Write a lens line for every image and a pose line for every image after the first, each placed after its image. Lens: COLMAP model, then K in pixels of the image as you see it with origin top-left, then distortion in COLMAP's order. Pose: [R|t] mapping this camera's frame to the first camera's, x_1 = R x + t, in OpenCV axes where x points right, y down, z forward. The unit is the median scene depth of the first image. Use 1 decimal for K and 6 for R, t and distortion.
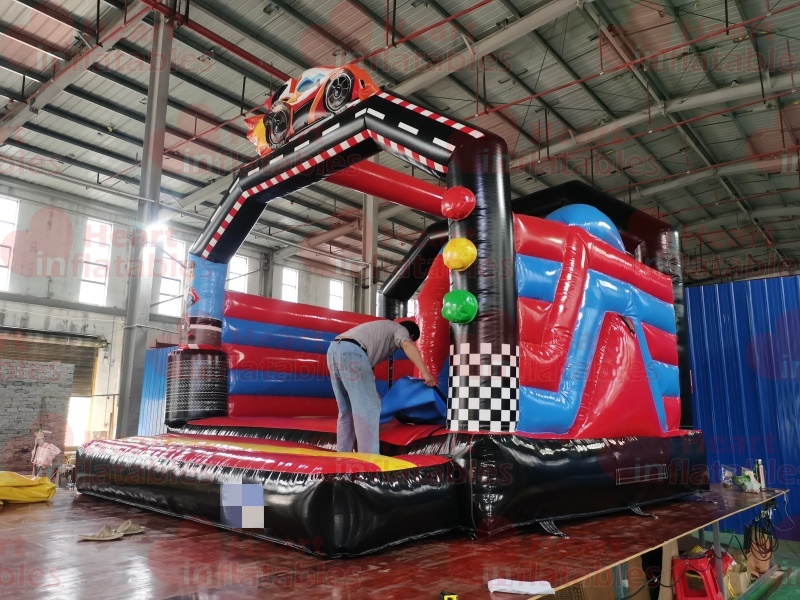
lens RADIAL K [[609.7, 0, 400.0], [0, 609.7, 300.0], [0, 0, 1]] dist [0.021639, 0.003377]
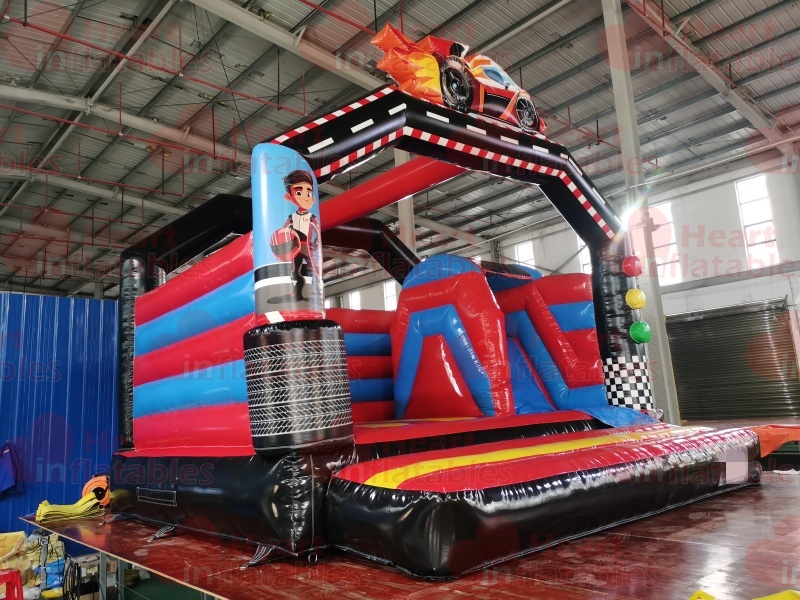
lens RADIAL K [[609.7, 0, 400.0], [0, 609.7, 300.0], [0, 0, 1]] dist [0.021639, 0.003377]
pose [[0.115926, 0.155687, 0.980980, -1.014570], [-0.122399, 0.982351, -0.141440, 0.150627], [-0.985687, -0.103675, 0.132936, 0.926183]]
